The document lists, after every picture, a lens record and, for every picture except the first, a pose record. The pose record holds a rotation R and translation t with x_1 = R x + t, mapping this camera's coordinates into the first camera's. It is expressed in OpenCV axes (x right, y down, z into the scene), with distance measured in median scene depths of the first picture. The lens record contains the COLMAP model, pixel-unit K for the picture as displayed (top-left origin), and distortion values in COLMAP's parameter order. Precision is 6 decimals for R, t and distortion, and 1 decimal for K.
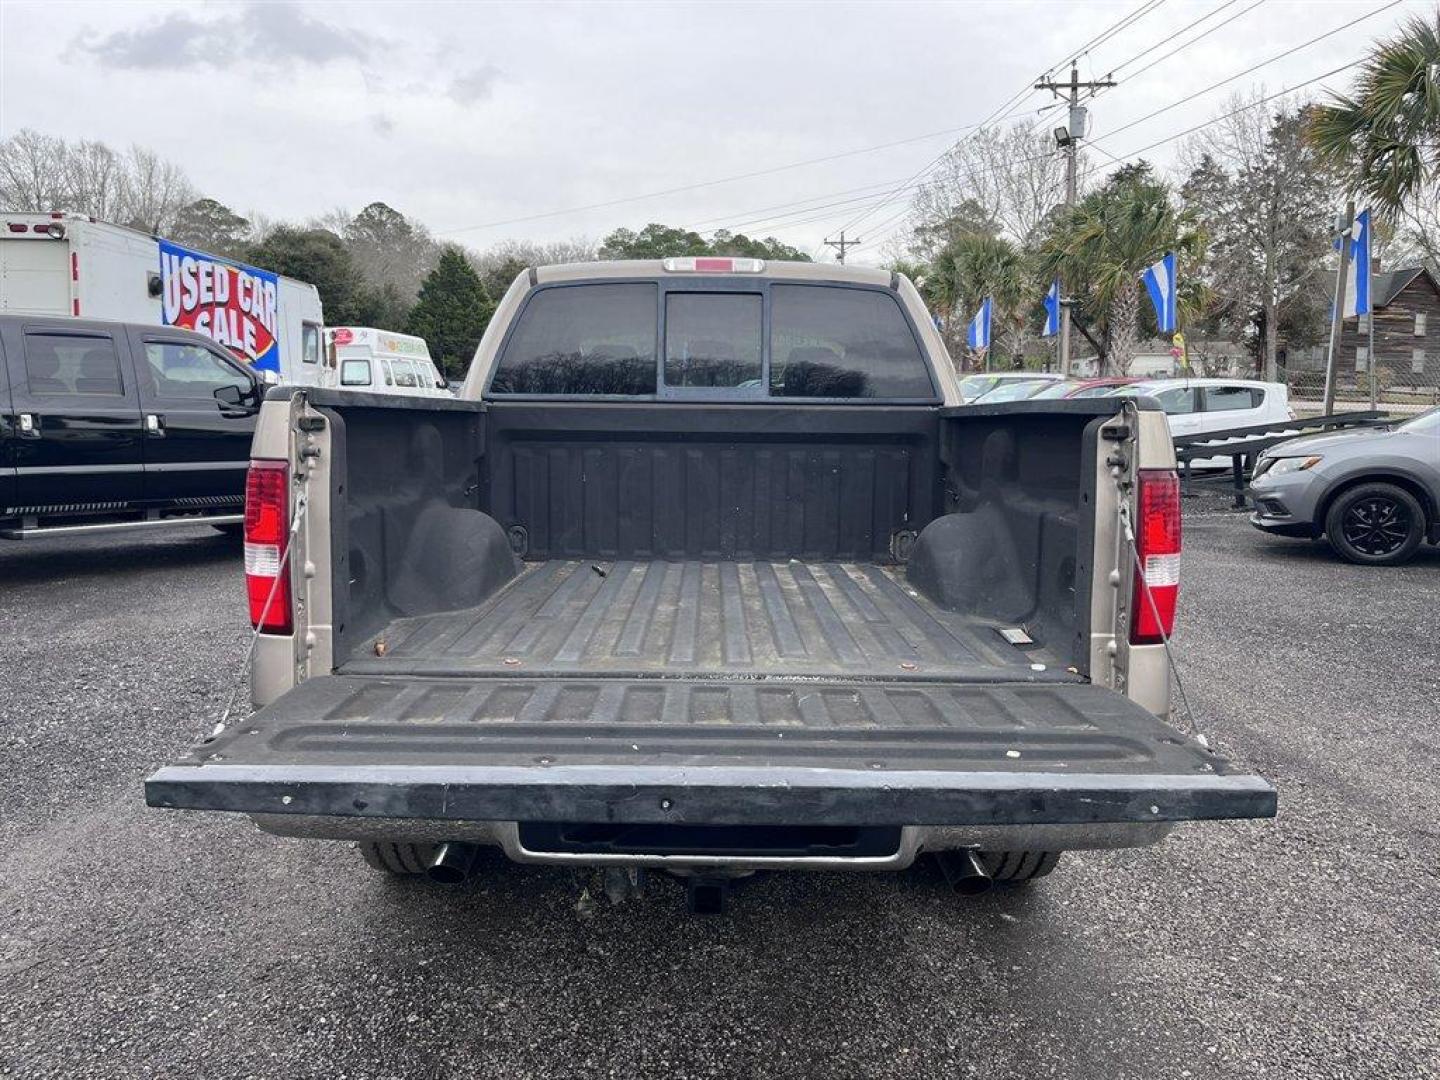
lens RADIAL K [[1108.8, 0, 714.8], [0, 1108.8, 524.9], [0, 0, 1]] dist [0.064026, -0.100459]
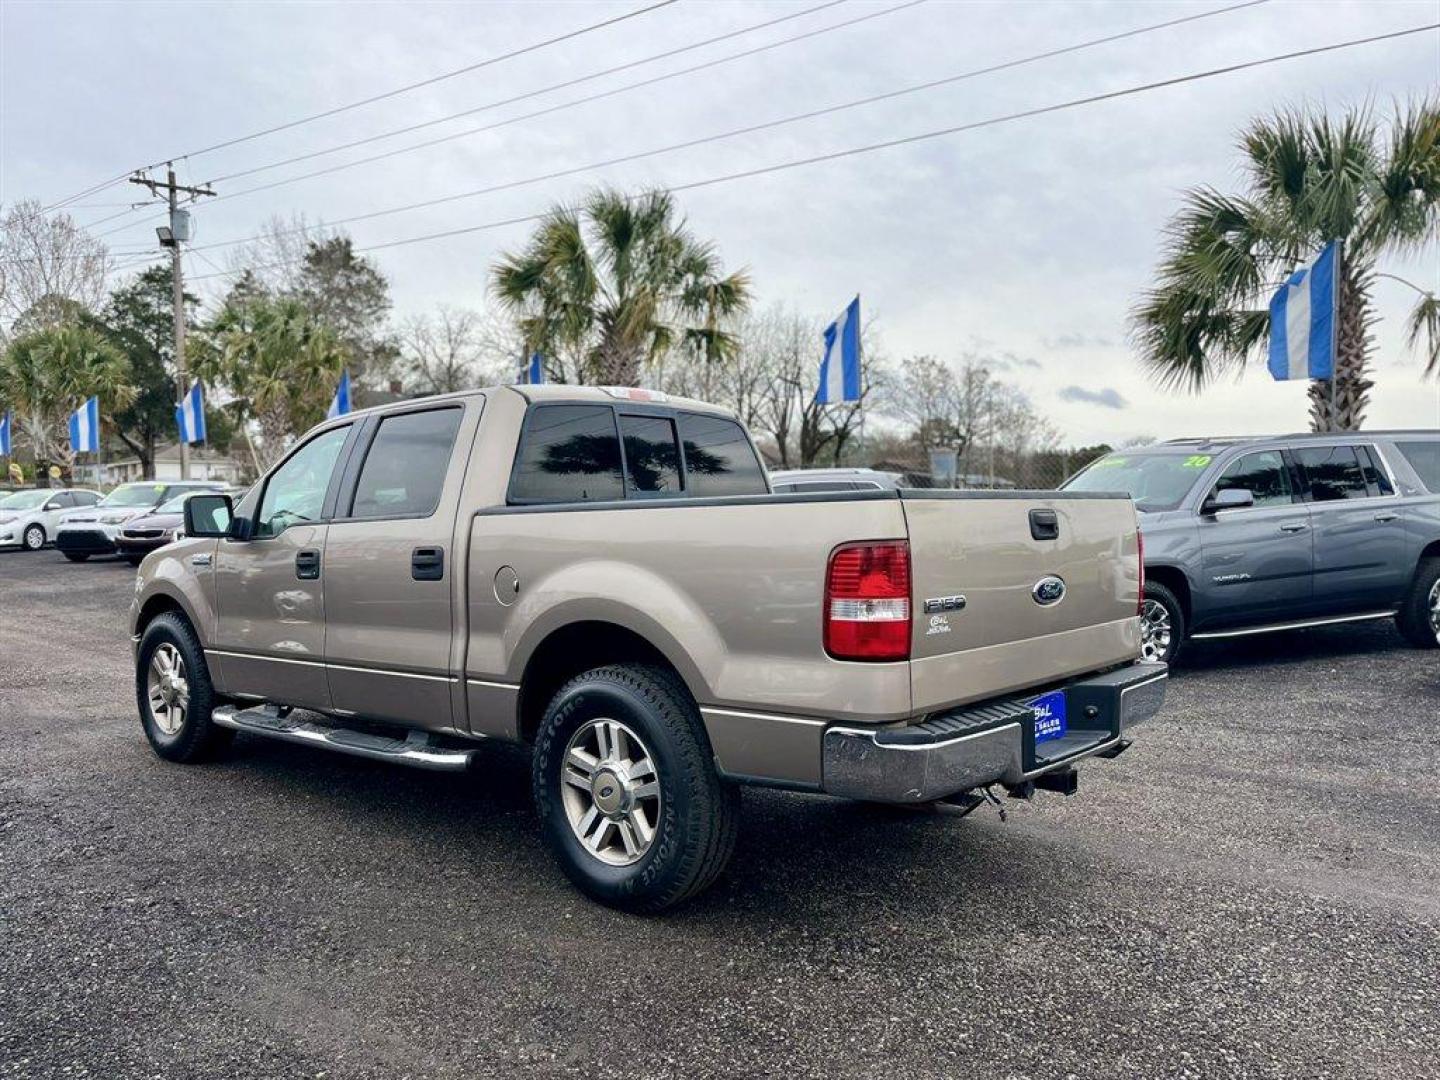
lens RADIAL K [[1144.9, 0, 720.0], [0, 1144.9, 540.0], [0, 0, 1]] dist [0.066873, -0.068411]
pose [[0.657349, -0.038294, 0.752613, -0.416938], [0.101542, 0.994101, -0.038108, -0.006385], [-0.746714, 0.101472, 0.657360, 0.048335]]
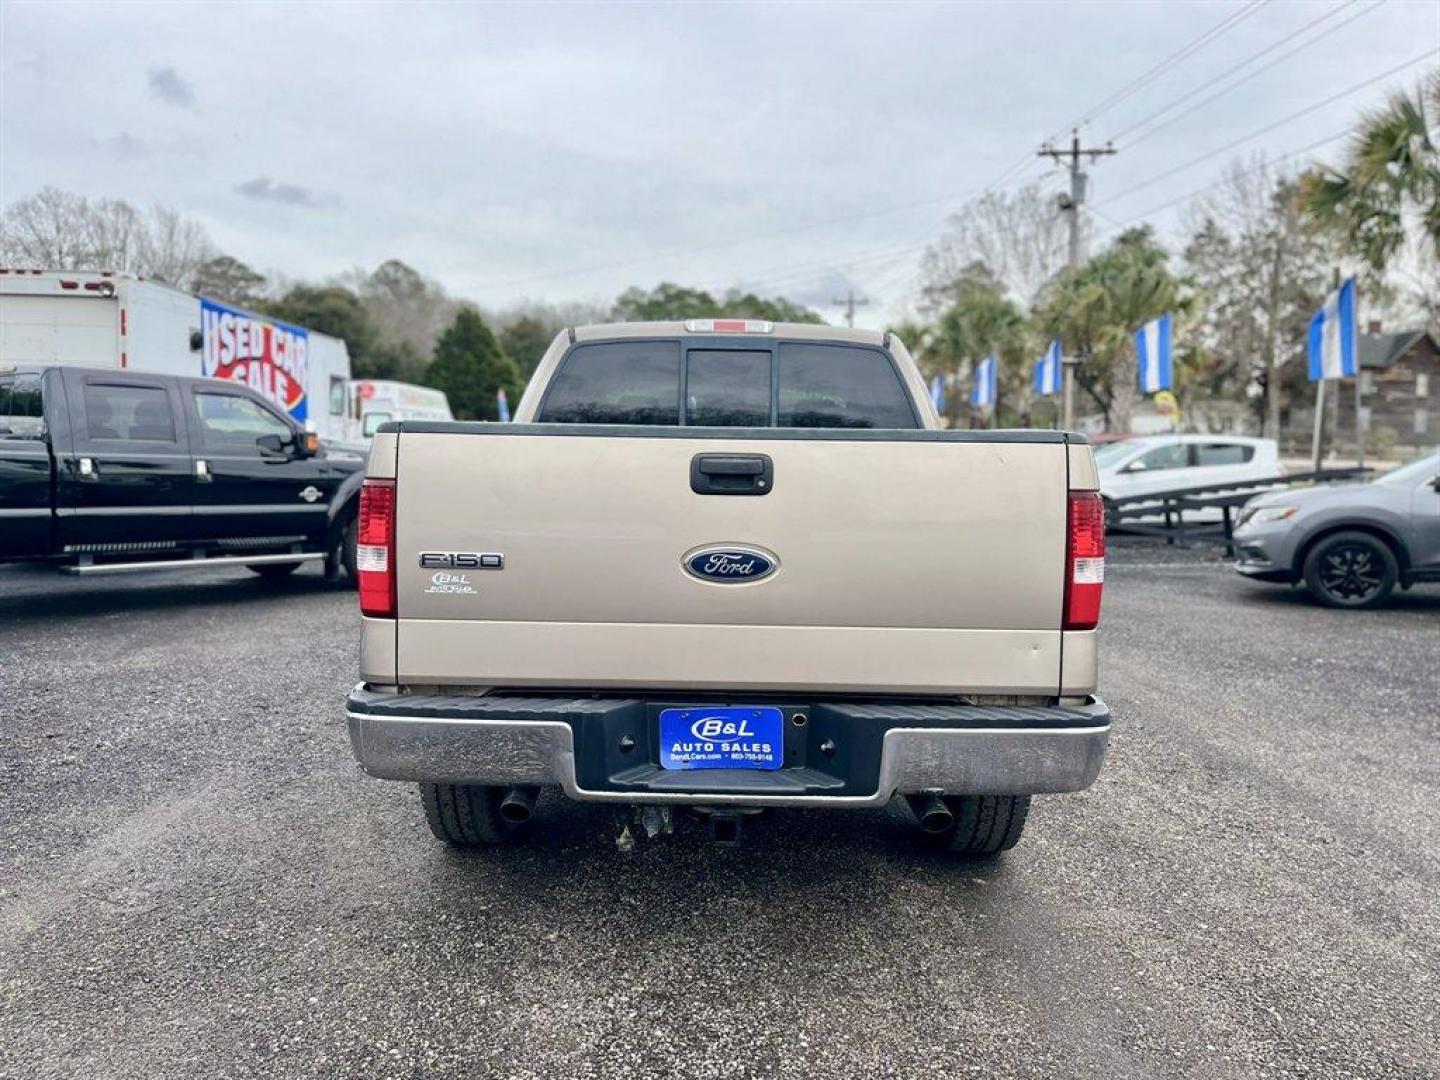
lens RADIAL K [[1110.6, 0, 720.0], [0, 1110.6, 540.0], [0, 0, 1]] dist [0.070152, -0.103783]
pose [[0.999976, 0.006067, -0.003440, -0.002408], [-0.006190, 0.999290, -0.037161, 0.013647], [0.003212, 0.037182, 0.999303, -0.064505]]
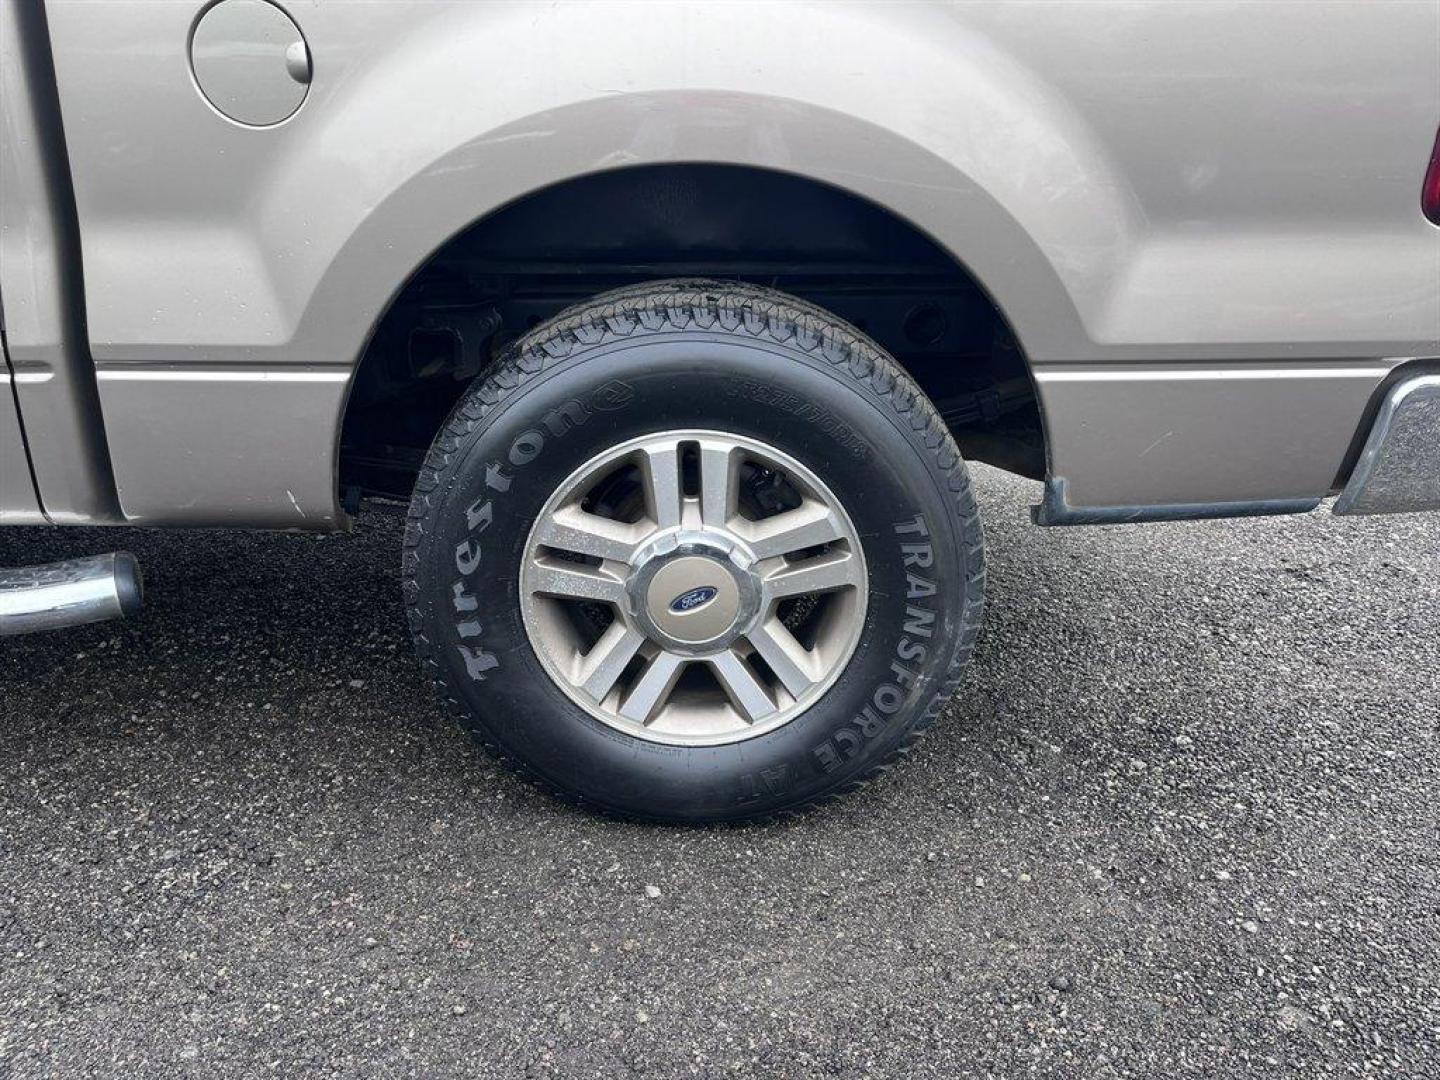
lens RADIAL K [[1108.8, 0, 714.8], [0, 1108.8, 524.9], [0, 0, 1]] dist [0.064026, -0.100459]
pose [[0.017928, -0.377966, 0.925646, -0.275856], [0.100316, 0.921803, 0.374454, -0.008306], [-0.994794, 0.086144, 0.054443, 0.368719]]
